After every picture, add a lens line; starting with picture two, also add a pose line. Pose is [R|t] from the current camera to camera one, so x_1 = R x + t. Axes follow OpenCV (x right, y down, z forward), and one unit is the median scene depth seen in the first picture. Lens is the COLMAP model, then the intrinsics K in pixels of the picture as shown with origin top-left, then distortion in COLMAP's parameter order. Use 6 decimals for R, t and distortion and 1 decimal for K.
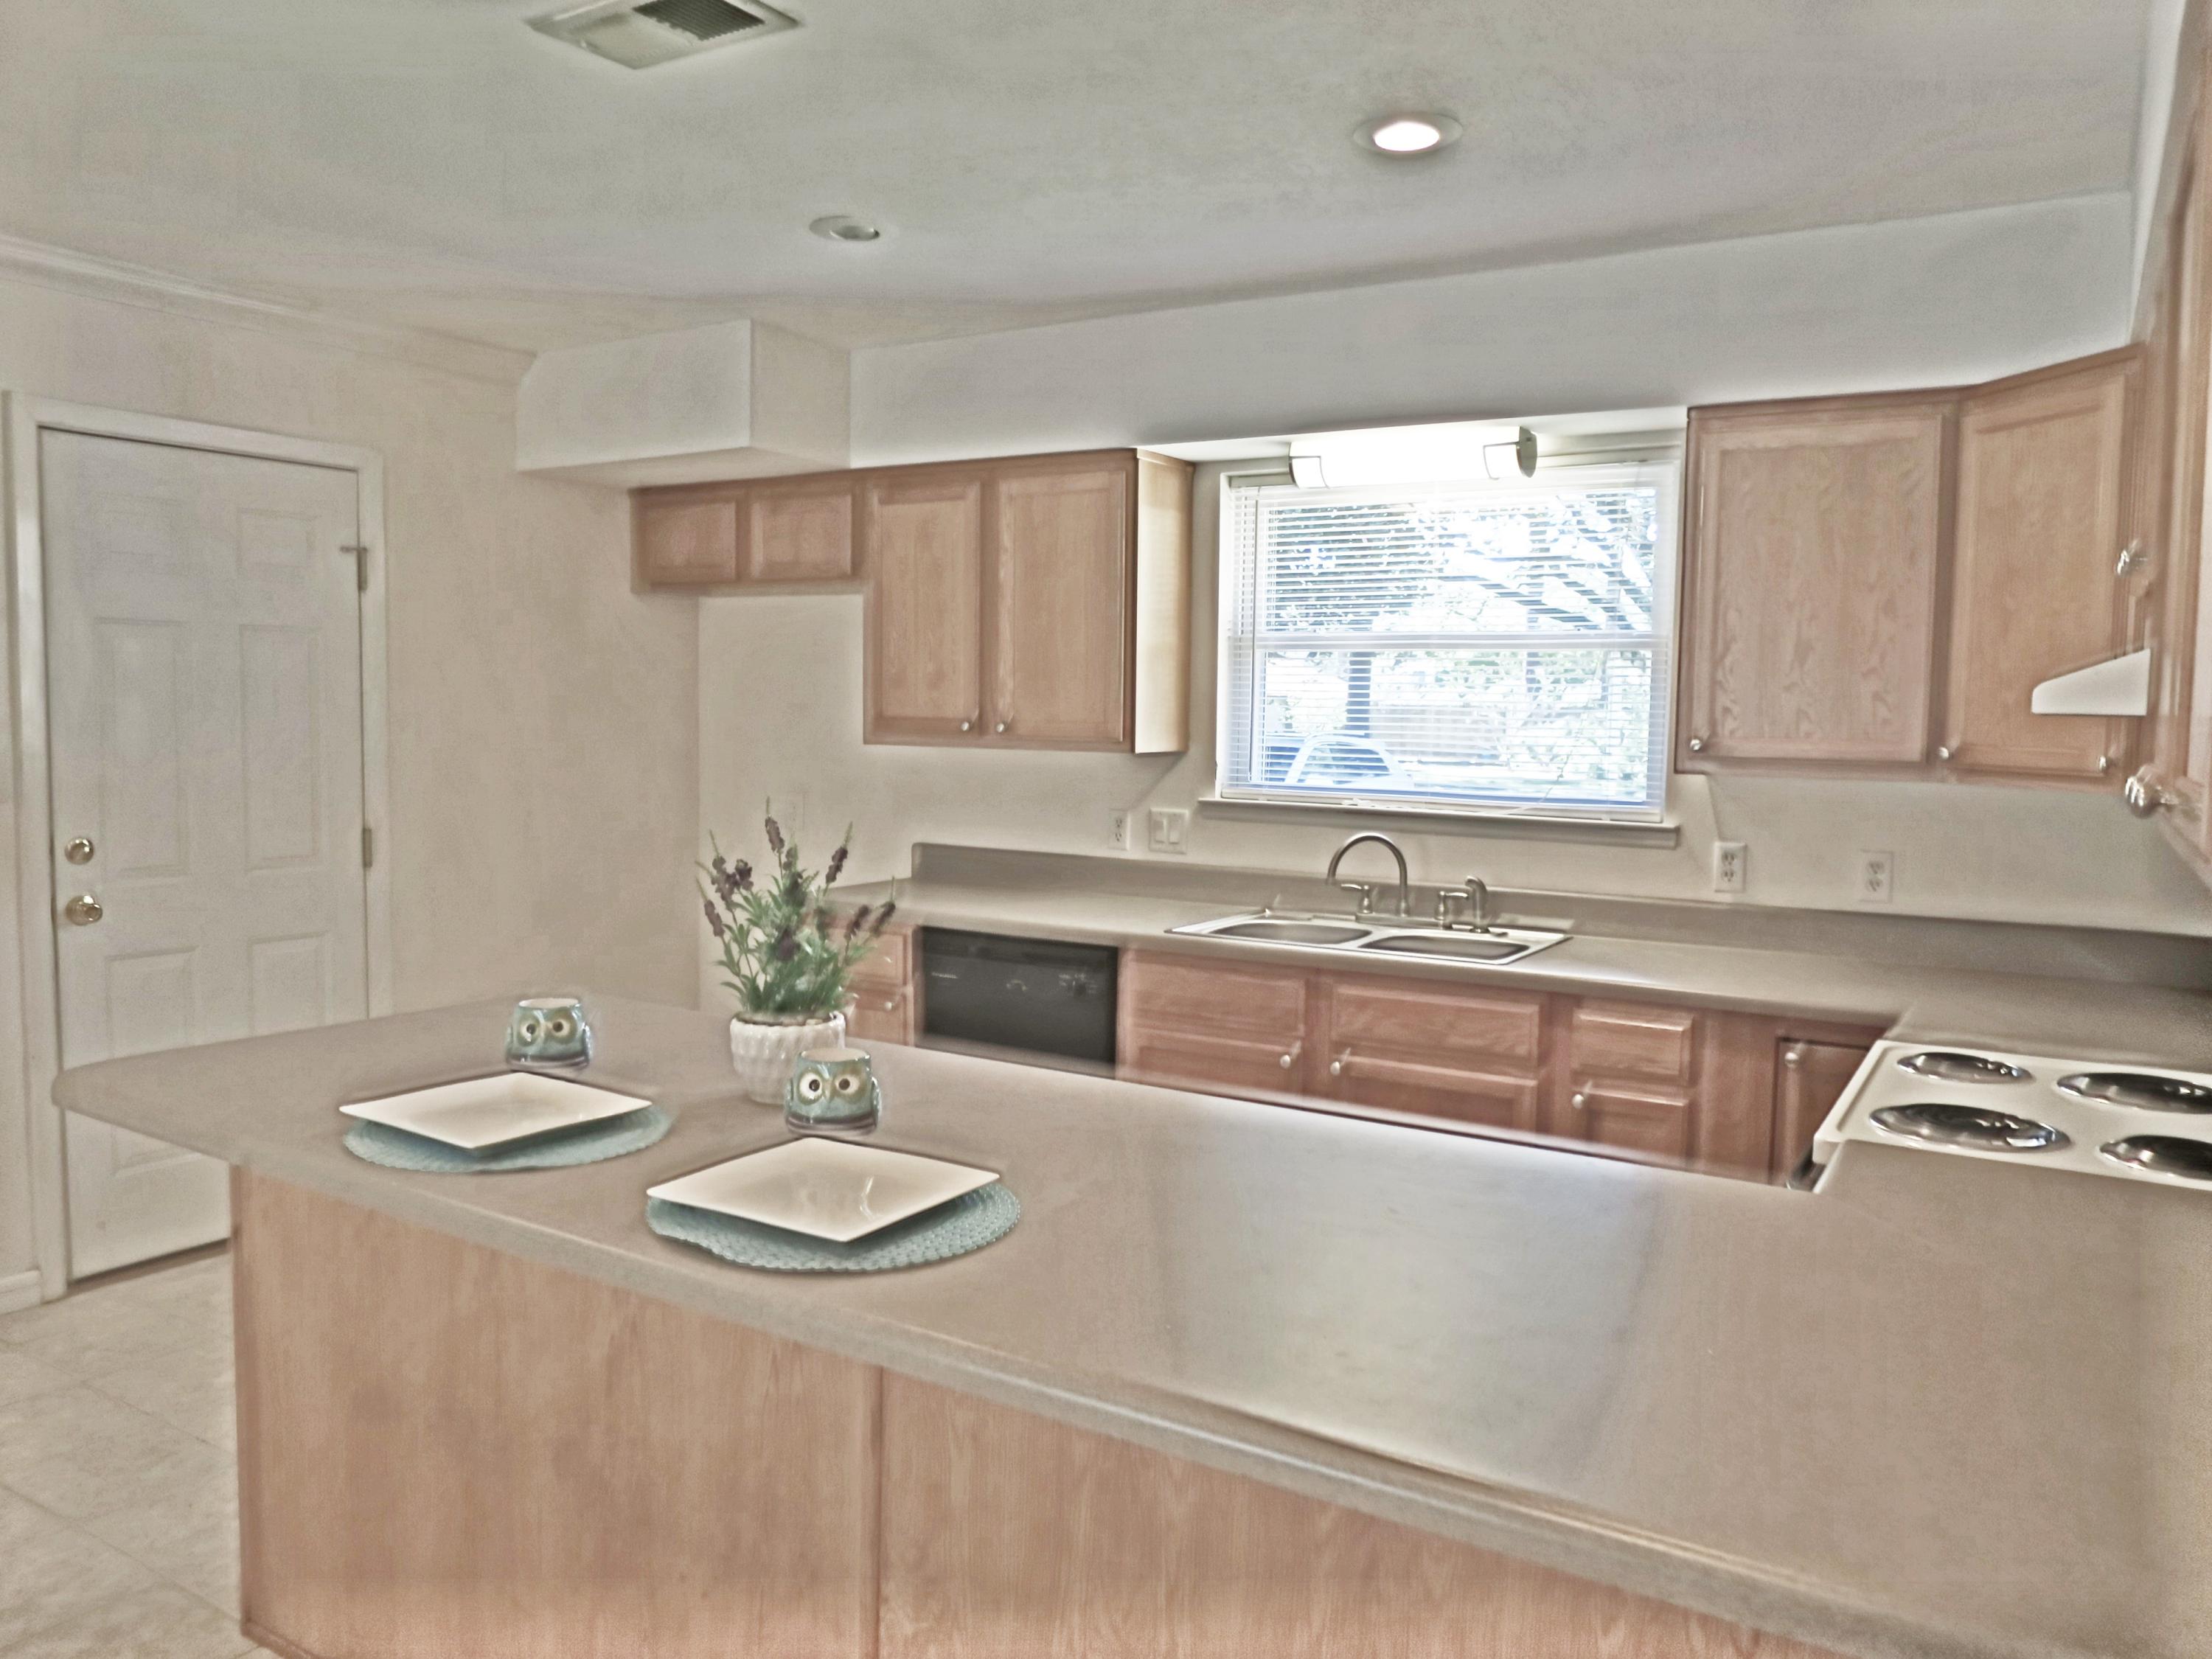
lens RADIAL K [[1546.4, 0, 1106.0], [0, 1546.4, 829.5], [0, 0, 1]] dist [-0.078303, -0.000241]
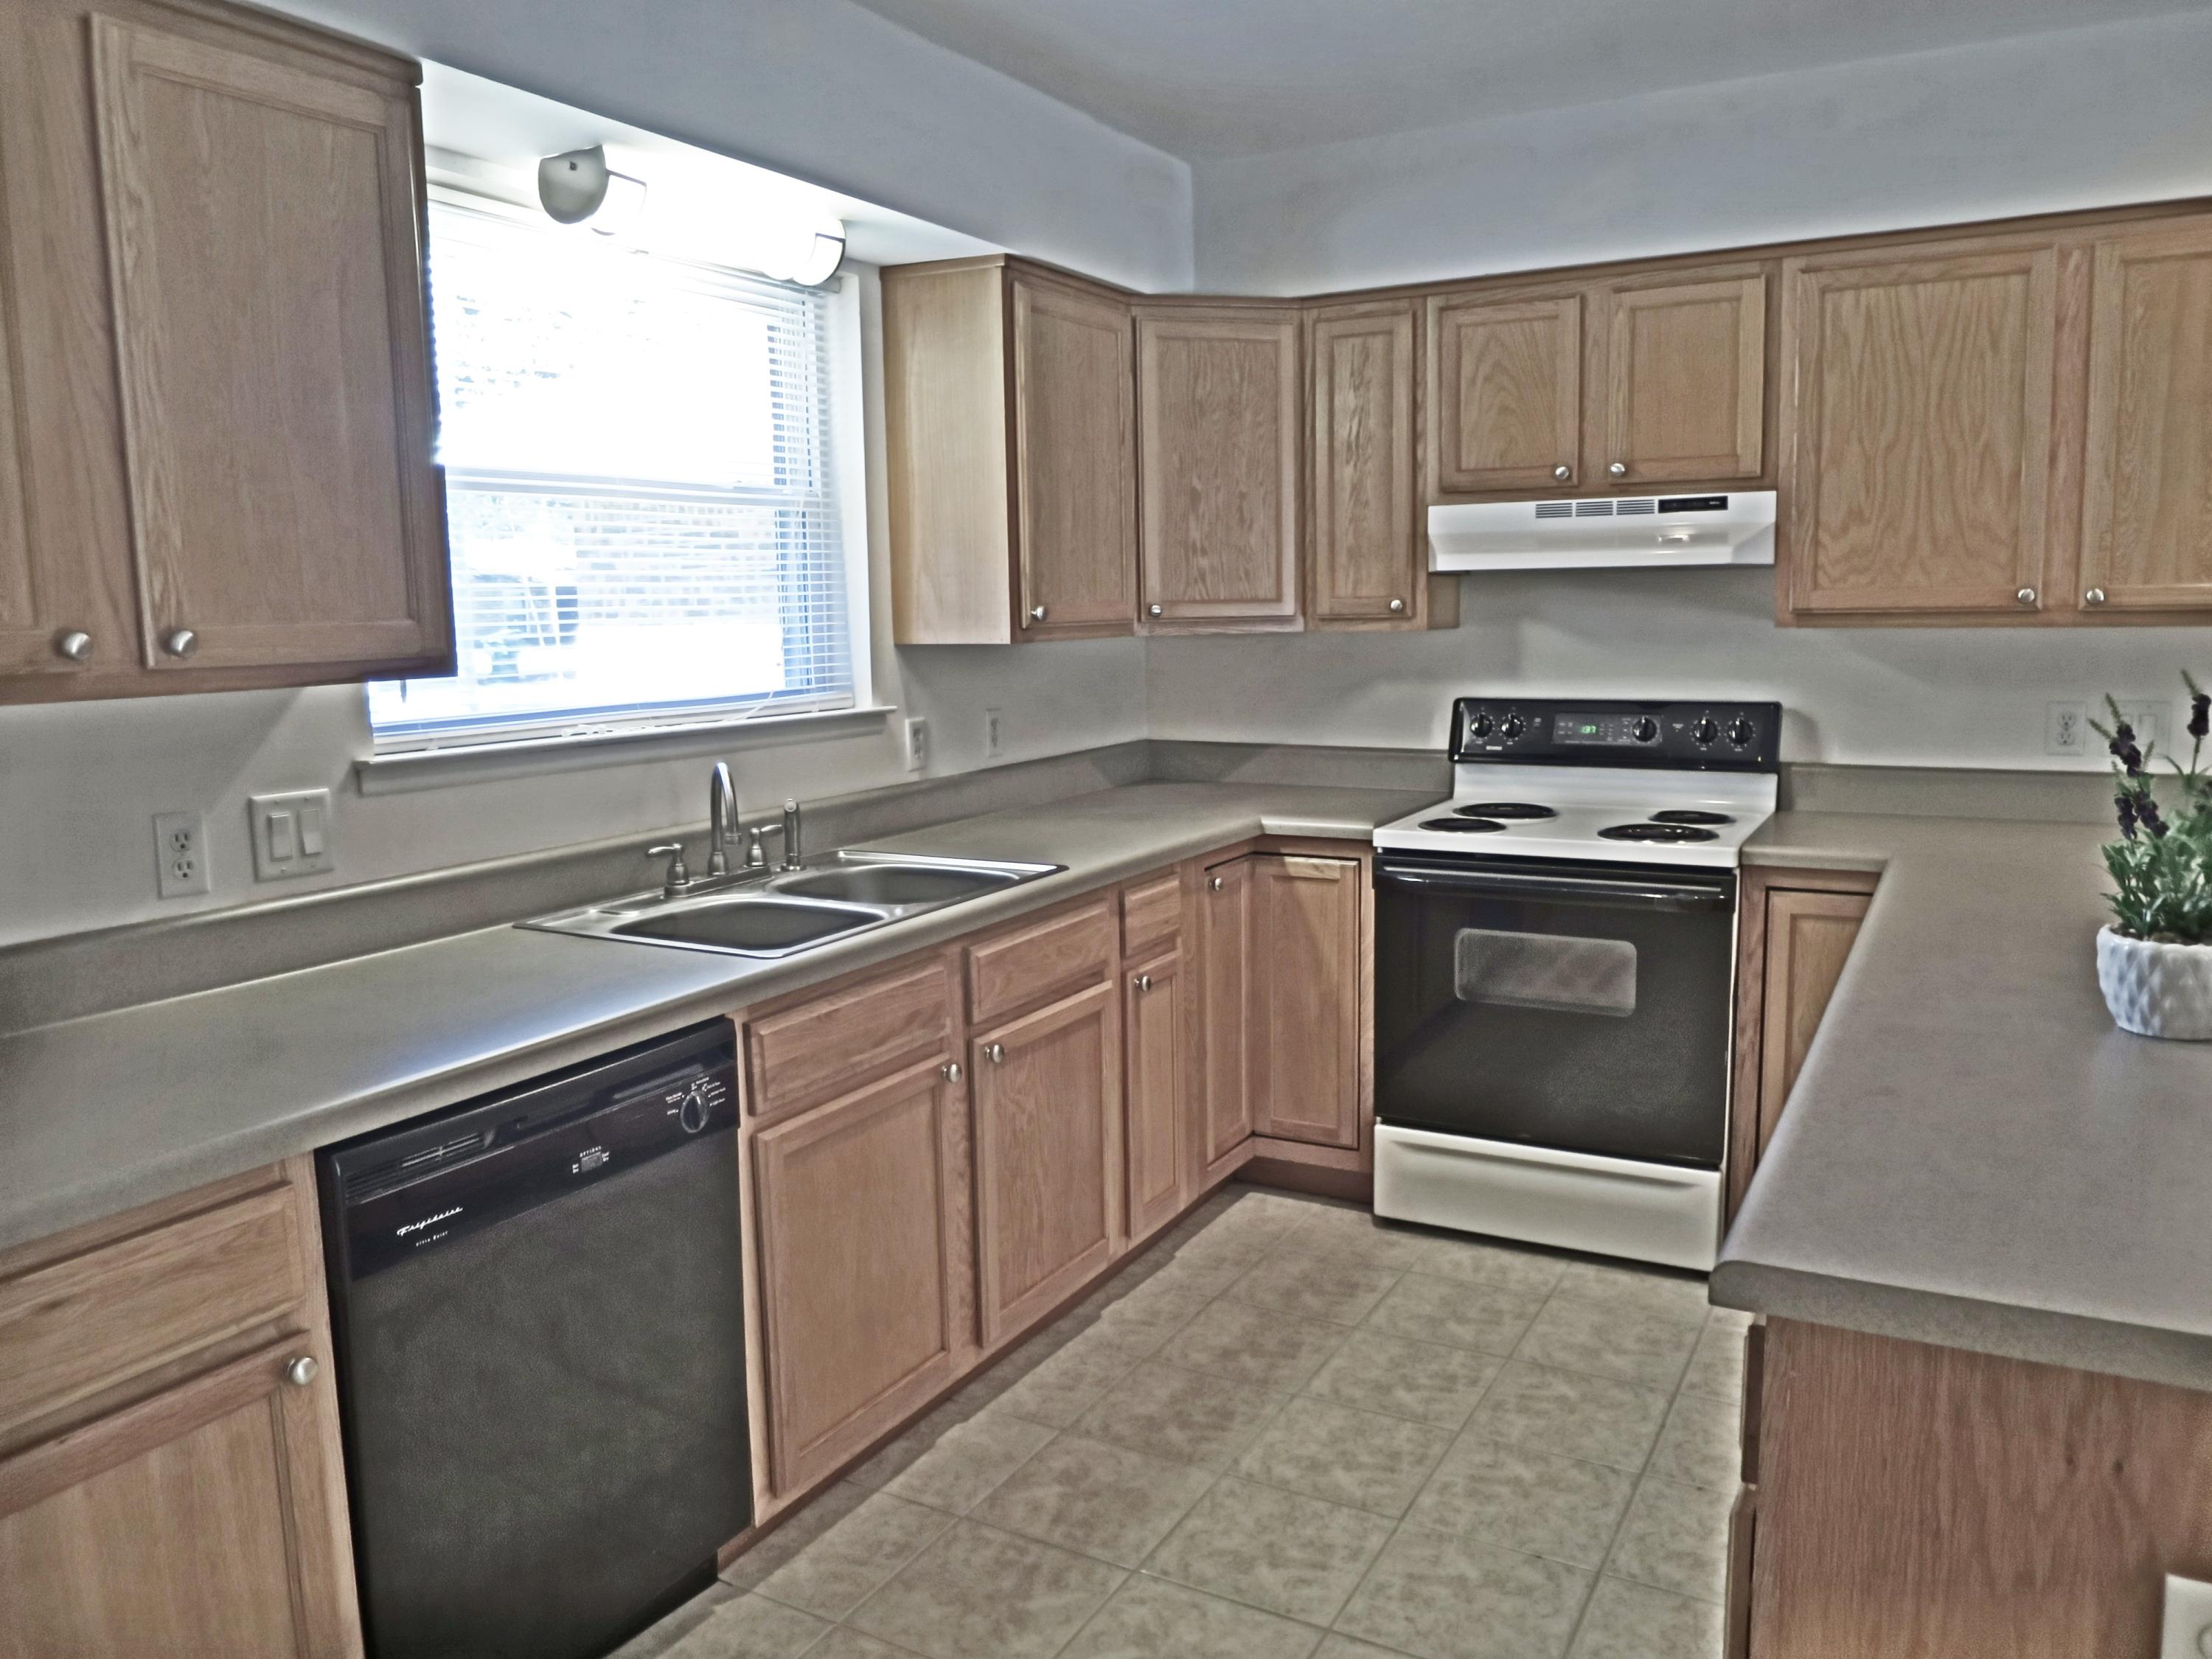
lens RADIAL K [[1635.8, 0, 1109.5], [0, 1635.8, 800.8], [0, 0, 1]] dist [-0.004013, 0.070527]
pose [[-0.036200, -0.143939, 0.988924, -0.551675], [0.089218, 0.985156, 0.146656, -0.071499], [-0.995354, 0.093539, -0.022821, 0.809469]]
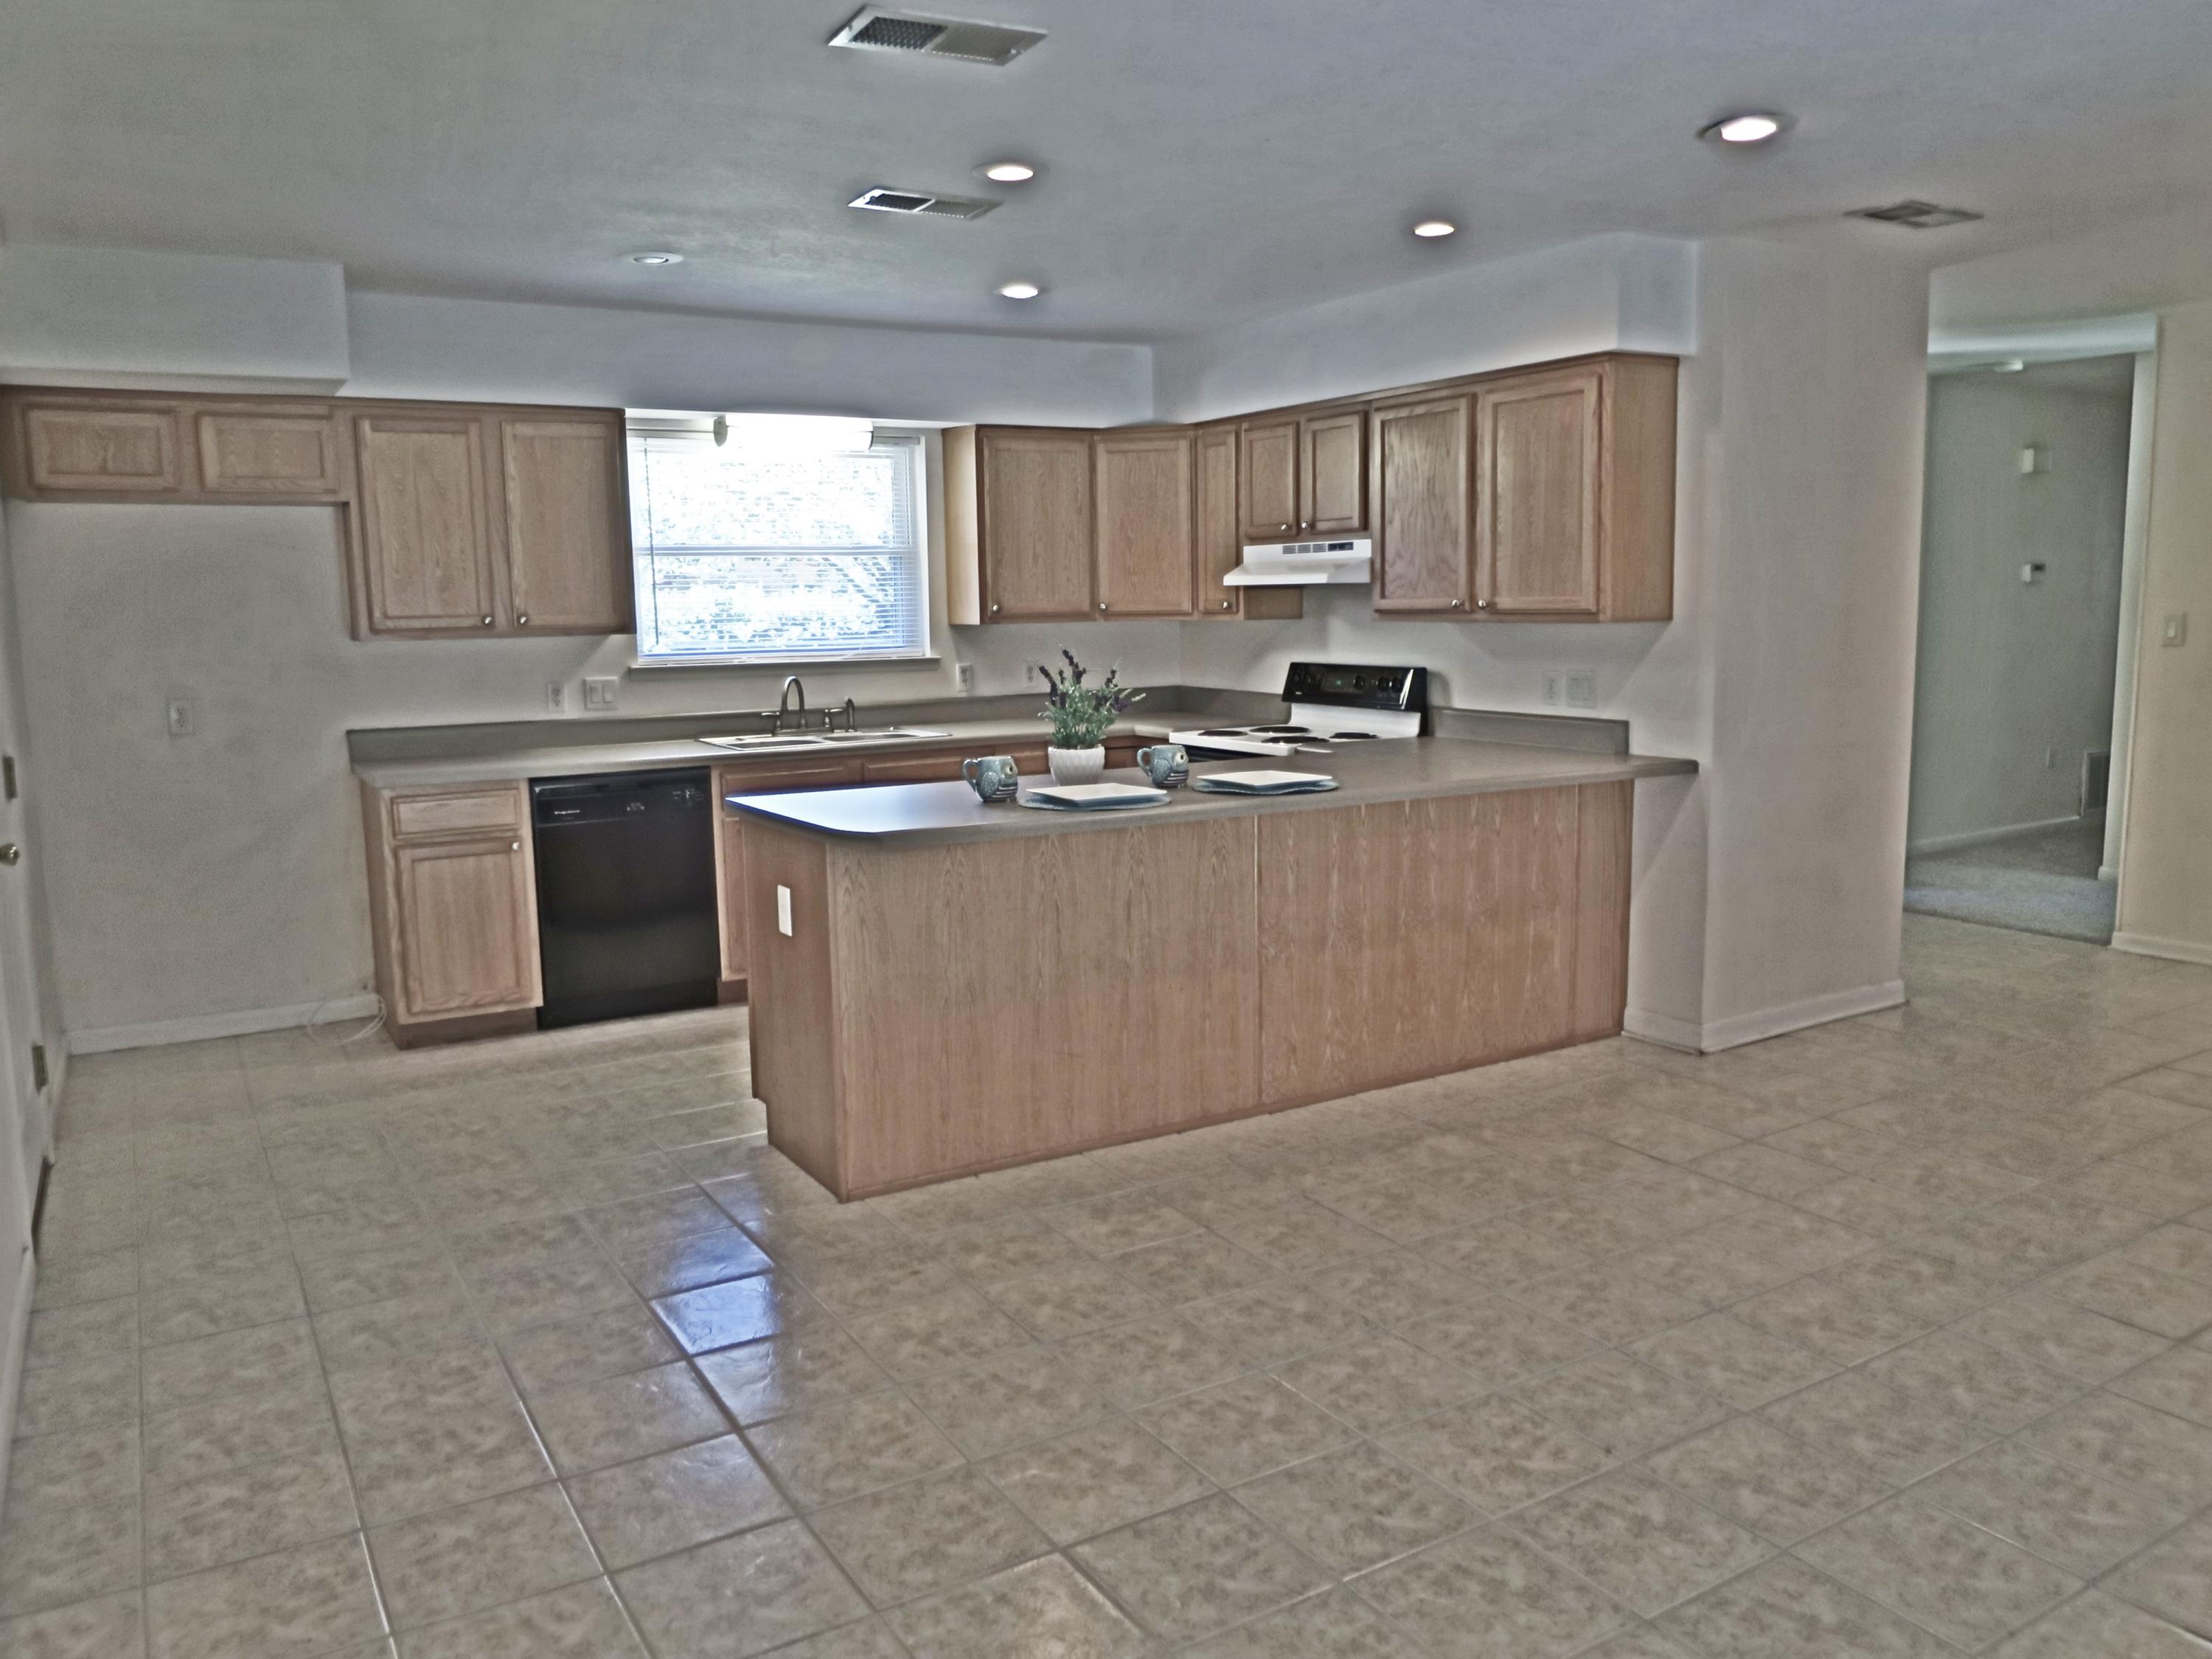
lens RADIAL K [[1610.9, 0, 1106.0], [0, 1610.9, 829.5], [0, 0, 1]] dist [-0.053993, 0.000877]
pose [[0.467763, -0.153653, 0.870395, -1.069859], [0.089045, 0.987955, 0.126552, -0.020799], [-0.879357, 0.018308, 0.475811, -0.044571]]
